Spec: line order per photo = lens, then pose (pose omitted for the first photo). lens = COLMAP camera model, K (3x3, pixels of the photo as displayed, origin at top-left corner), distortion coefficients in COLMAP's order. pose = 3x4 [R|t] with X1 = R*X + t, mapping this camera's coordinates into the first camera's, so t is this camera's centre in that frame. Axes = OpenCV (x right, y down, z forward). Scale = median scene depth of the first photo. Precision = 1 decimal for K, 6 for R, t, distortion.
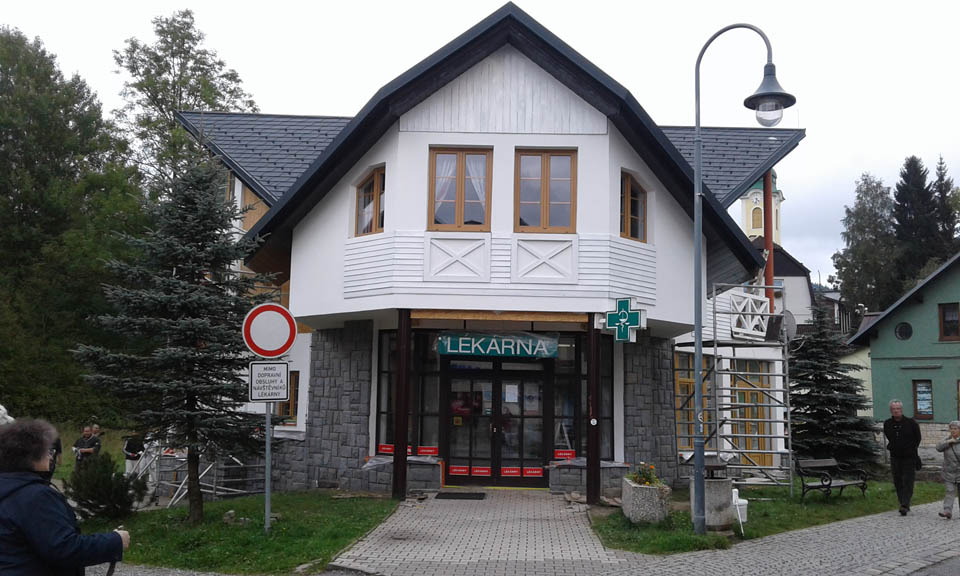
lens RADIAL K [[901.5, 0, 480.0], [0, 901.5, 288.0], [0, 0, 1]] dist [-0.008445, -0.014626]
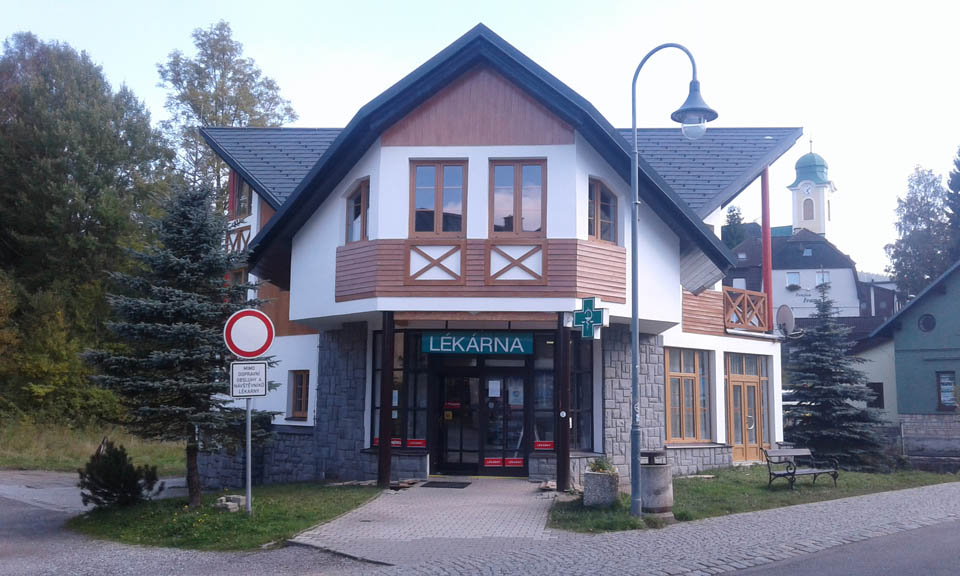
lens RADIAL K [[901.5, 0, 480.0], [0, 901.5, 288.0], [0, 0, 1]] dist [-0.008445, -0.014626]
pose [[0.998044, -0.017619, -0.059974, 0.081192], [0.017791, 0.999839, 0.002337, -0.004537], [0.059923, -0.003400, 0.998197, -0.061953]]
